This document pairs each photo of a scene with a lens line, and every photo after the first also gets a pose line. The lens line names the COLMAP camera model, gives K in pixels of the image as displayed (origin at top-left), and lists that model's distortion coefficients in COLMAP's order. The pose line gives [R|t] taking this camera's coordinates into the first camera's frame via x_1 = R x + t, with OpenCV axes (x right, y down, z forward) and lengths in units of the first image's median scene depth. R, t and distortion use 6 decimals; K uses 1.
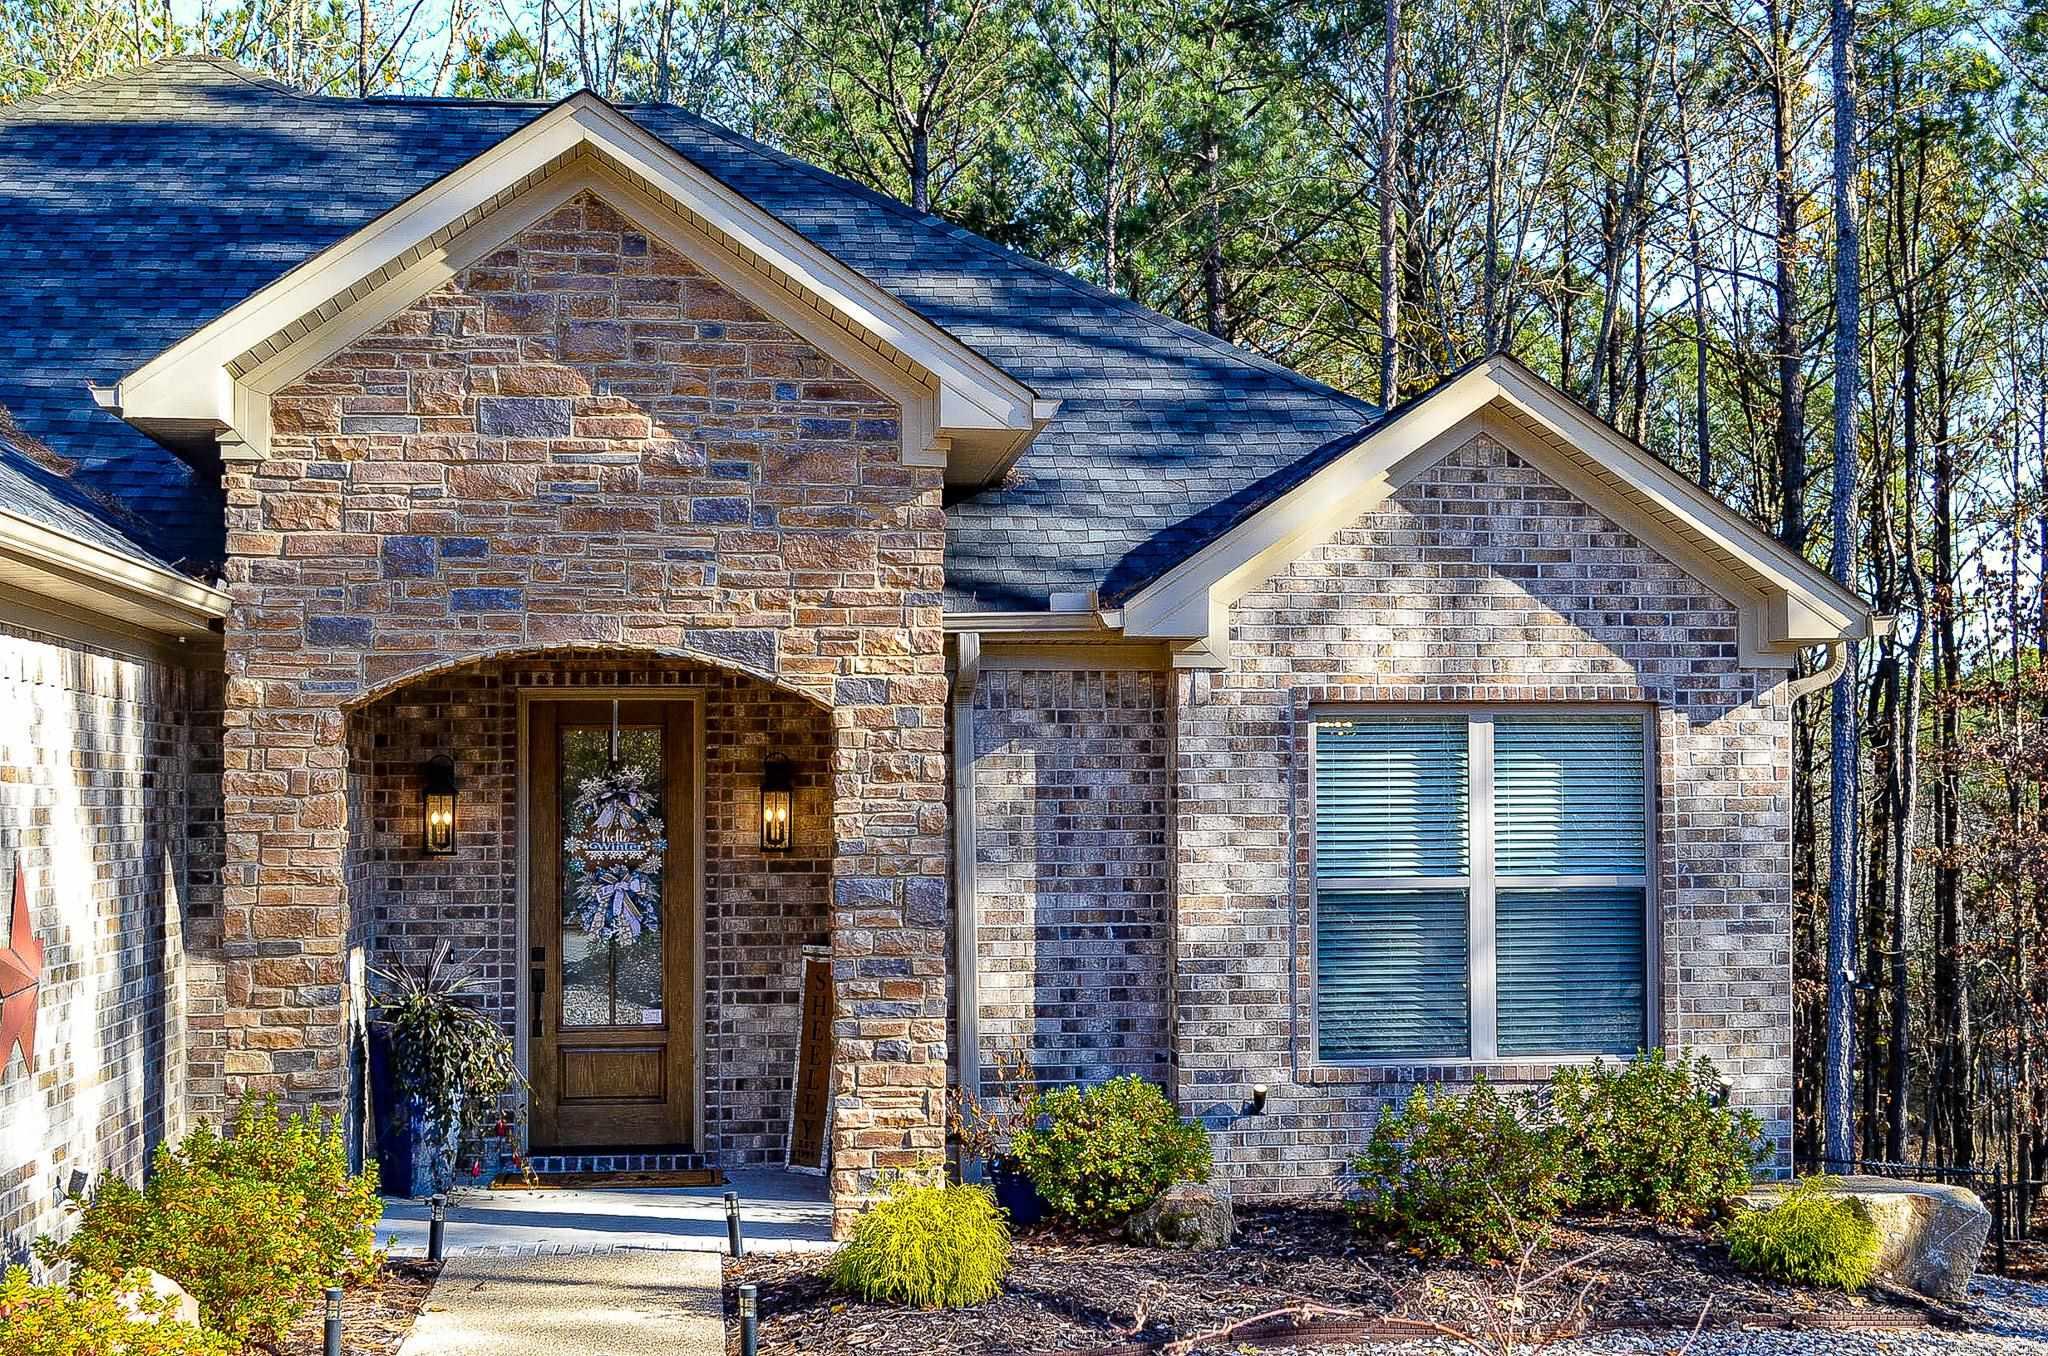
lens RADIAL K [[2731.0, 0, 1024.0], [0, 2731.0, 678.0], [0, 0, 1]] dist [-0.030463, 0.017683]
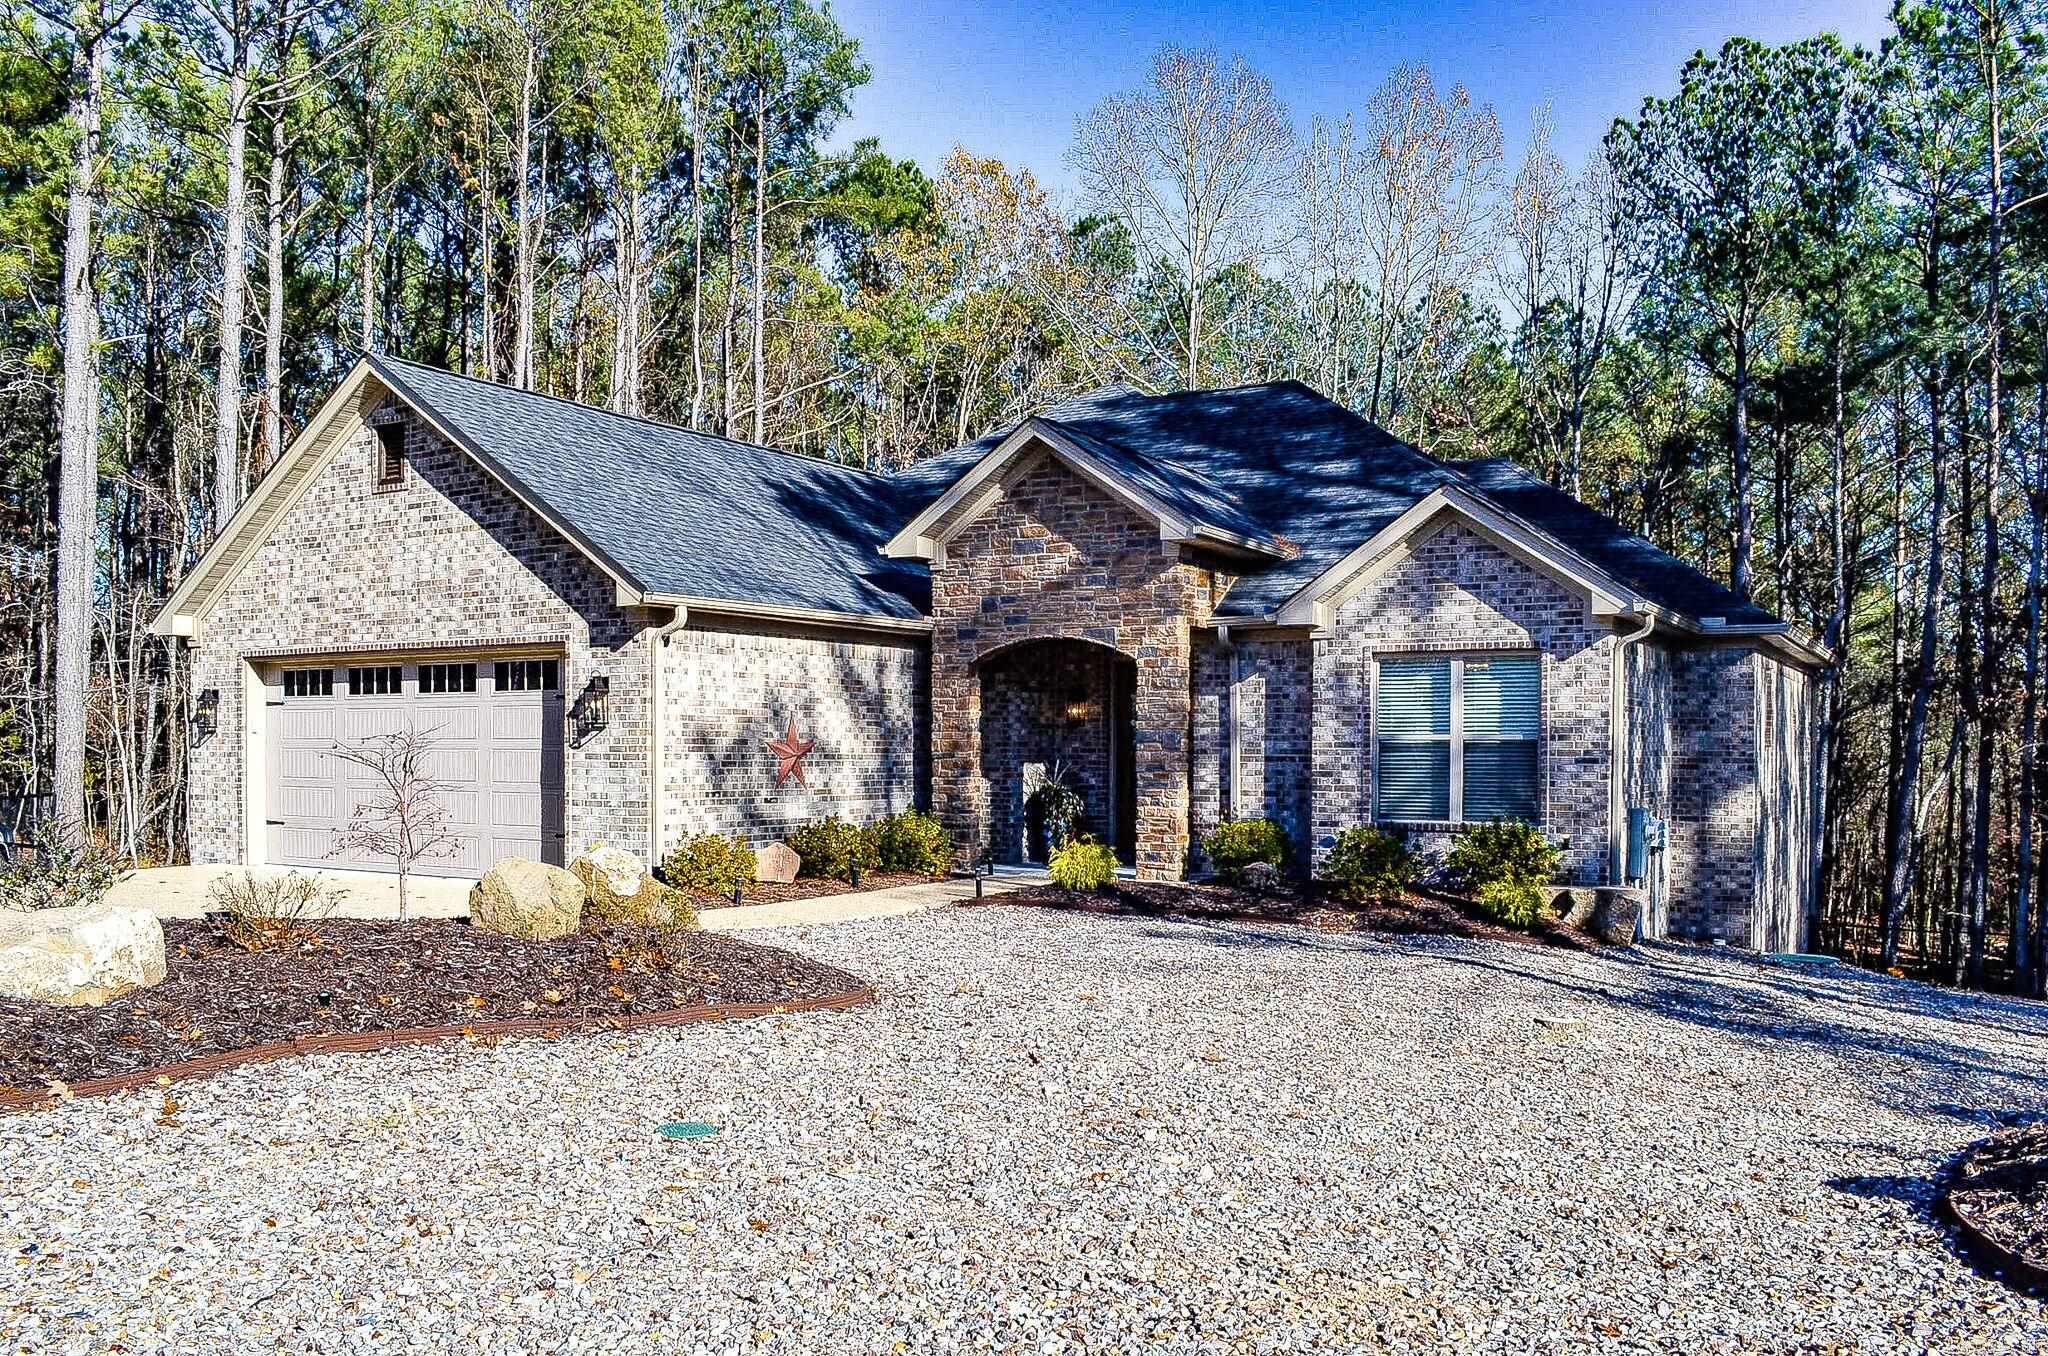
lens RADIAL K [[1699.2, 0, 1029.5], [0, 1699.2, 759.7], [0, 0, 1]] dist [-0.073664, 0.000070]
pose [[0.786939, 0.010792, -0.616937, 0.714080], [0.018109, 0.999012, 0.040575, 0.033899], [0.616765, -0.043103, 0.785966, -0.219165]]
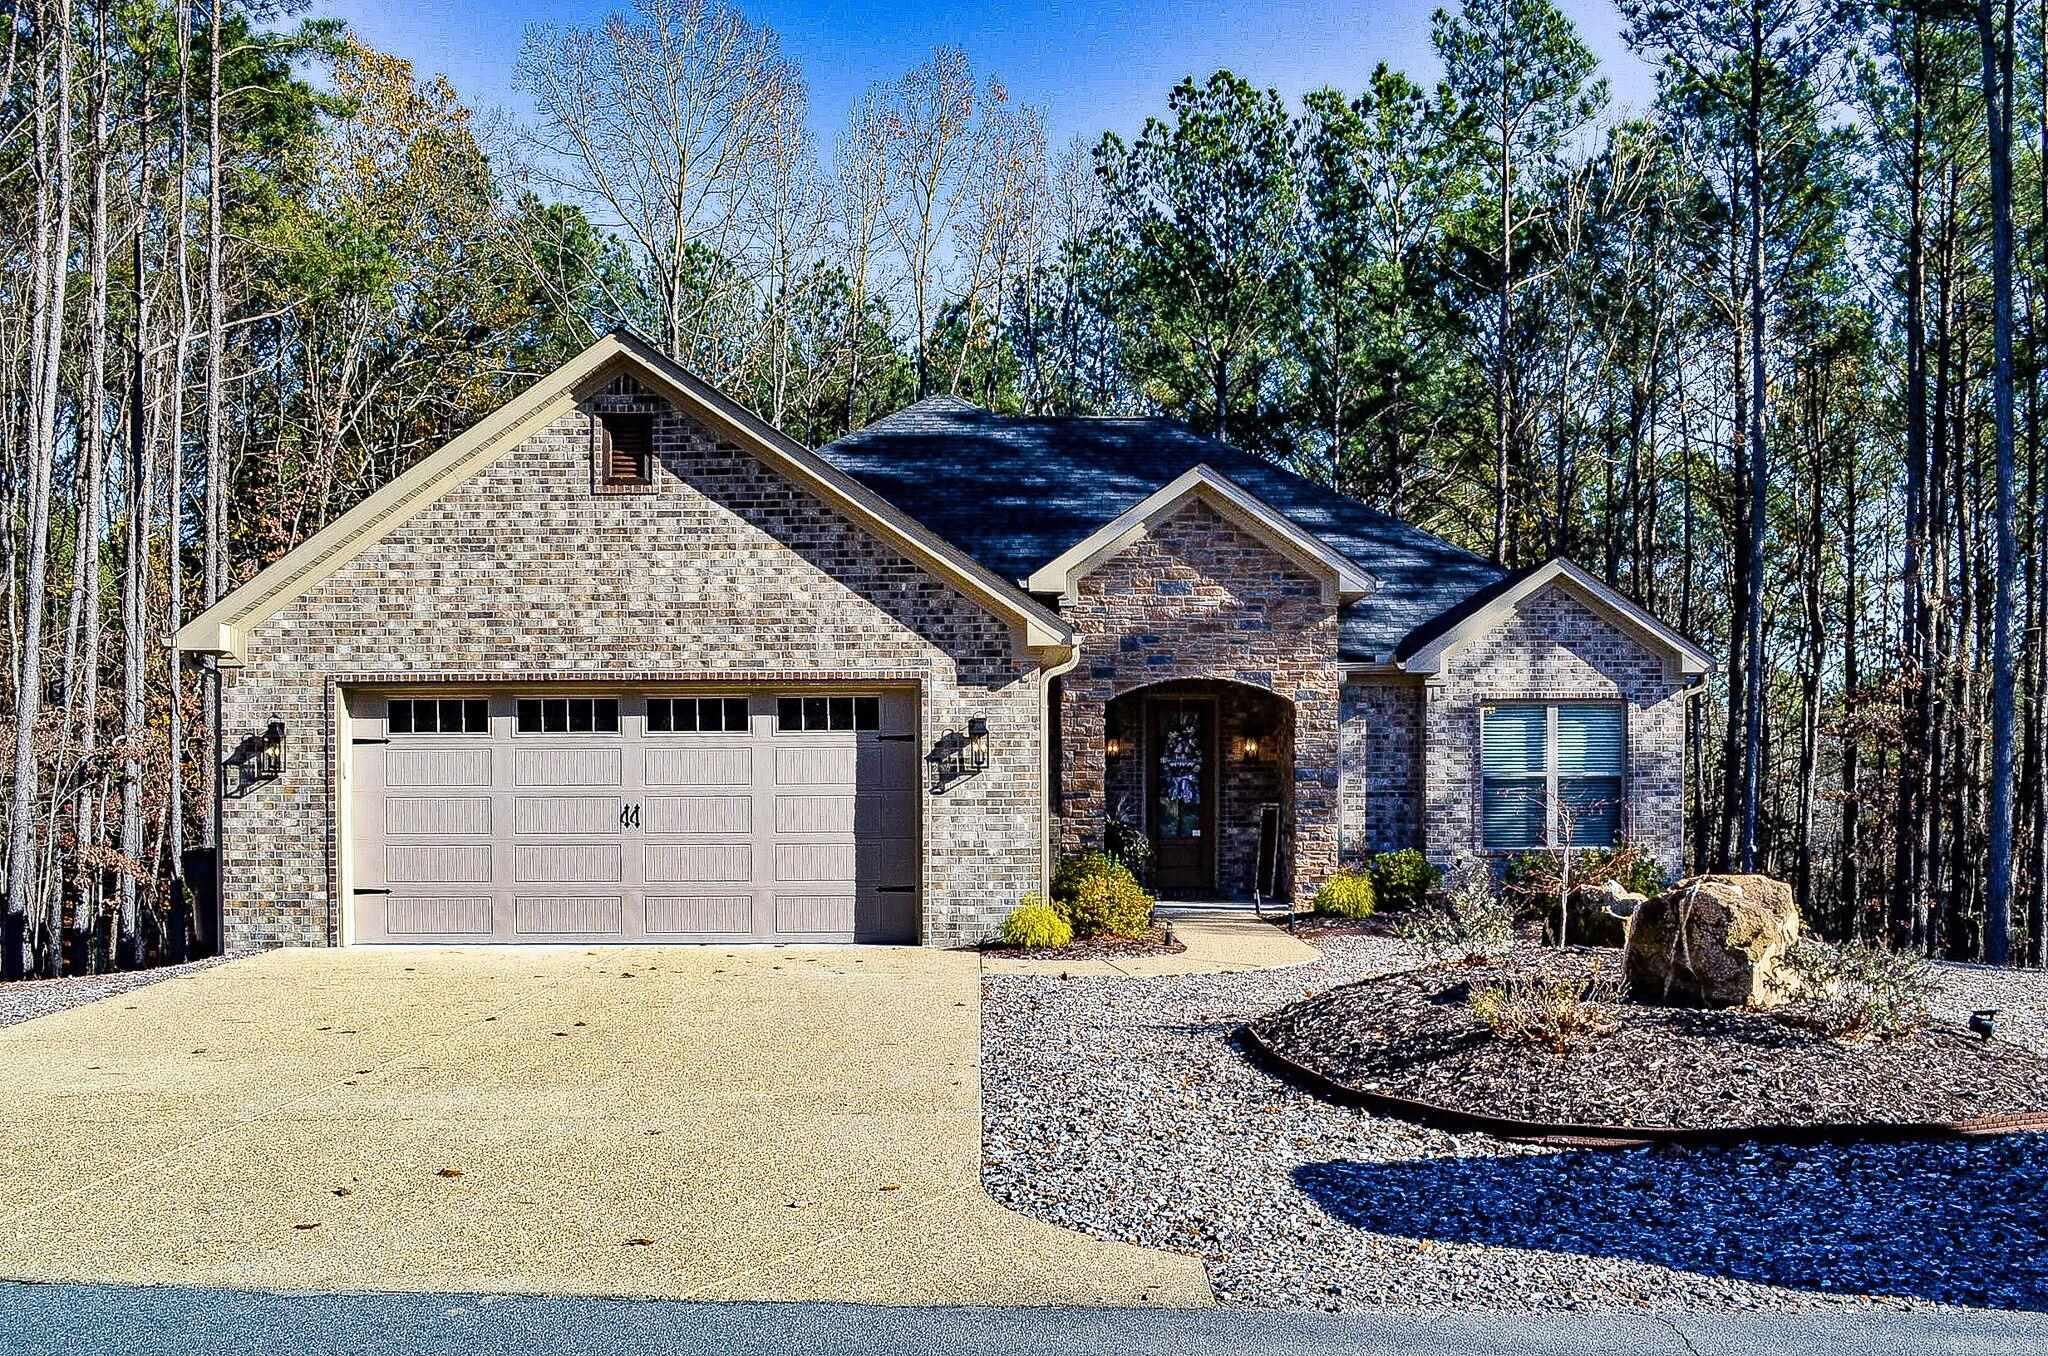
lens RADIAL K [[2093.5, 0, 1016.4], [0, 2093.5, 816.0], [0, 0, 1]] dist [-0.066652, 0.006164]
pose [[0.996316, 0.001727, -0.085741, -0.146625], [0.003629, 0.998052, 0.062275, -0.004603], [0.085681, -0.062356, 0.994369, -0.878855]]
